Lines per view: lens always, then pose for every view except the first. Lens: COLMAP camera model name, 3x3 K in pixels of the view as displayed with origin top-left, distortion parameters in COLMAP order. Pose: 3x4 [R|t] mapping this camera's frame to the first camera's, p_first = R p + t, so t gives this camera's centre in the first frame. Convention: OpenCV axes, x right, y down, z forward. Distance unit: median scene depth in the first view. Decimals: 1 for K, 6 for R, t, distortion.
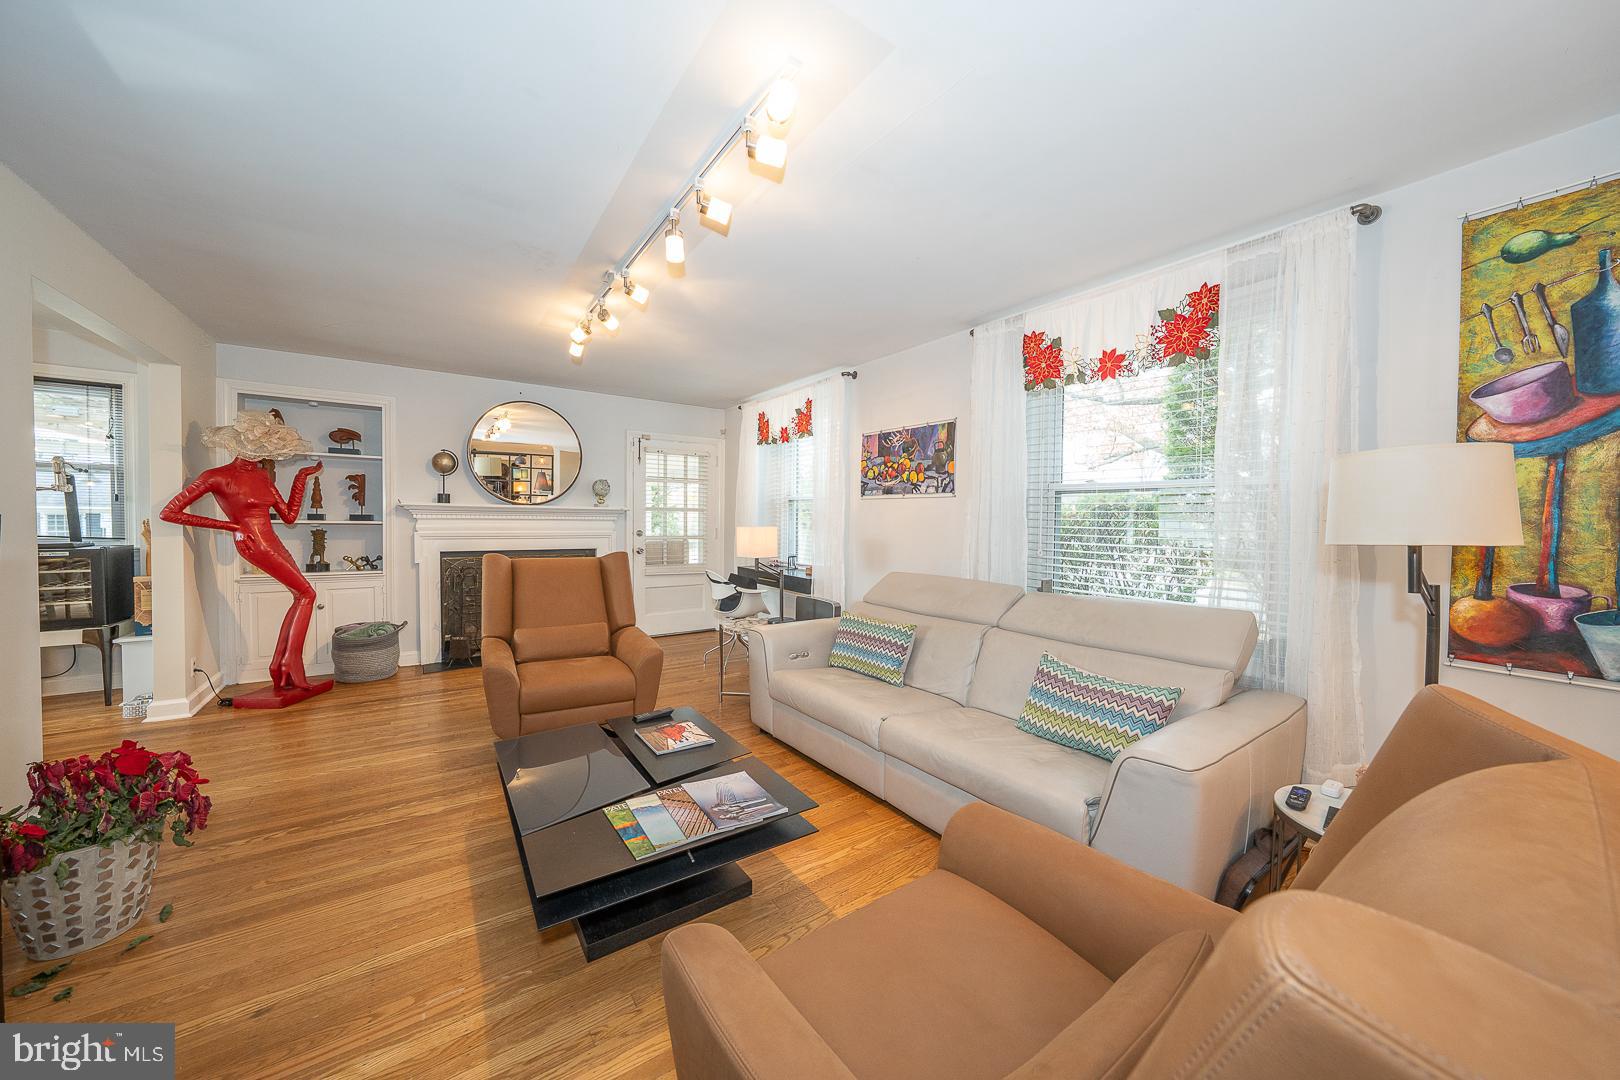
lens RADIAL K [[559.4, 0, 815.2], [0, 559.4, 536.9], [0, 0, 1]] dist [-0.016049, 0.002609]
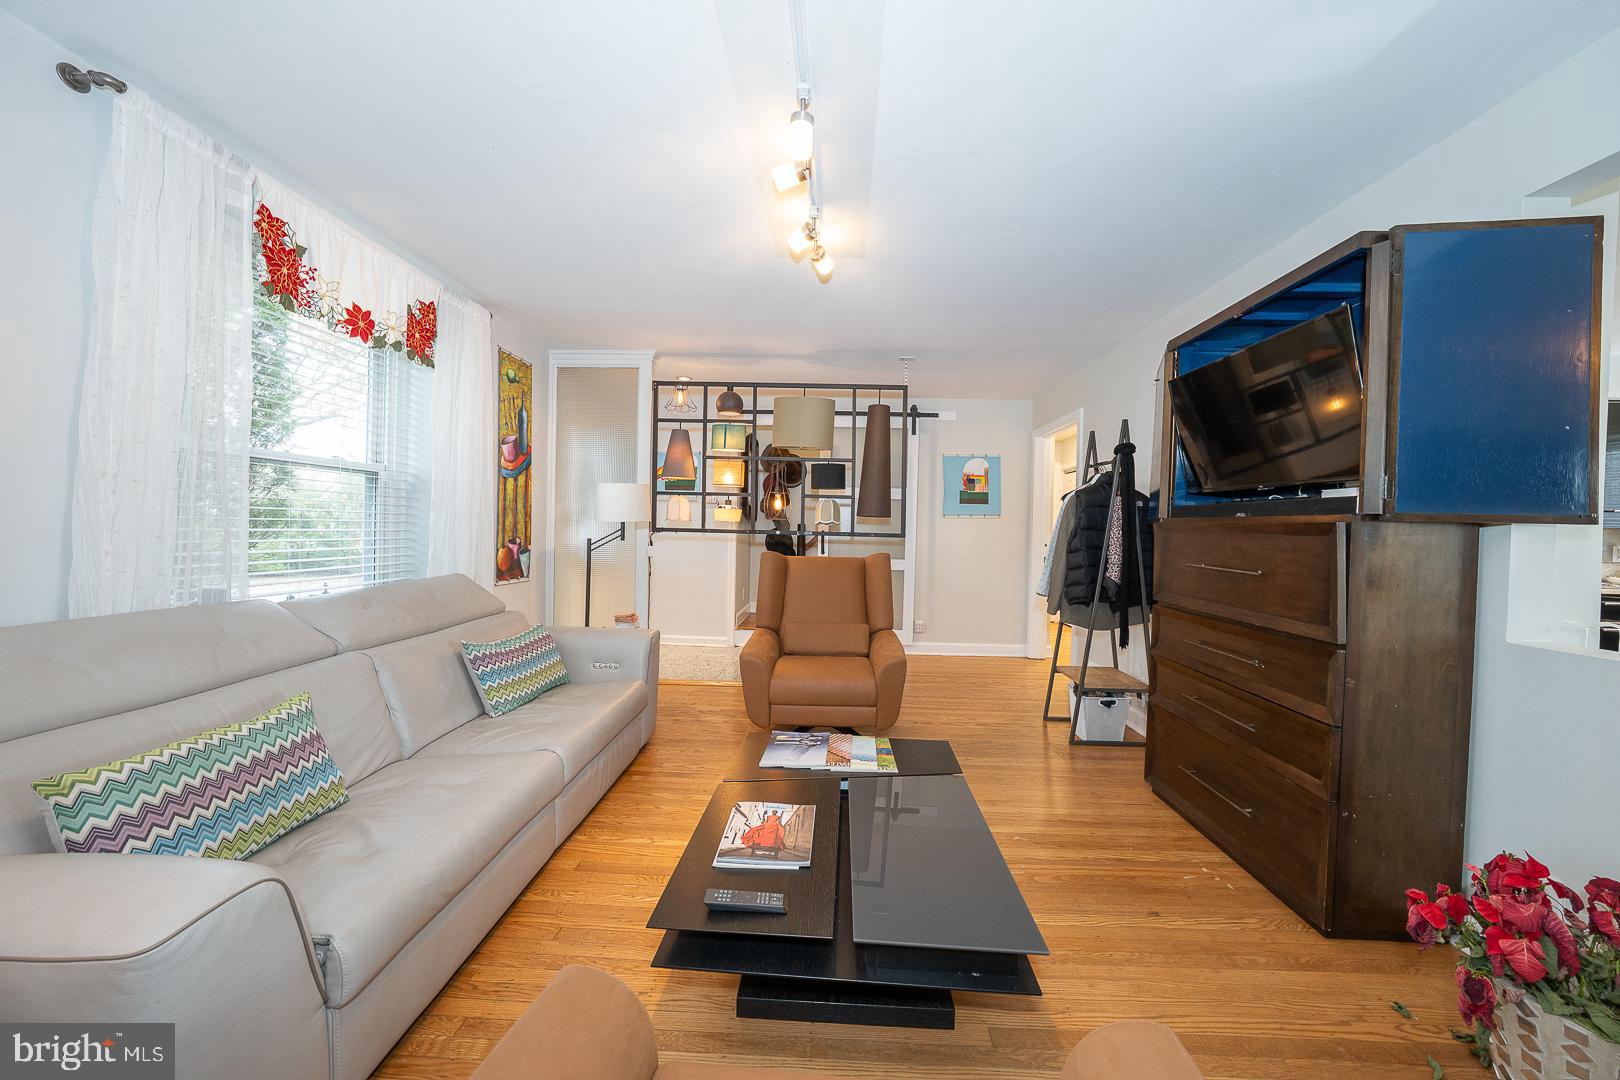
lens RADIAL K [[559.4, 0, 810.9], [0, 559.4, 532.3], [0, 0, 1]] dist [-0.016049, 0.002609]
pose [[-0.786037, -0.033859, 0.617252, -0.422674], [-0.011581, 0.999130, 0.040059, -0.016792], [-0.618071, 0.024339, -0.785745, 0.908756]]
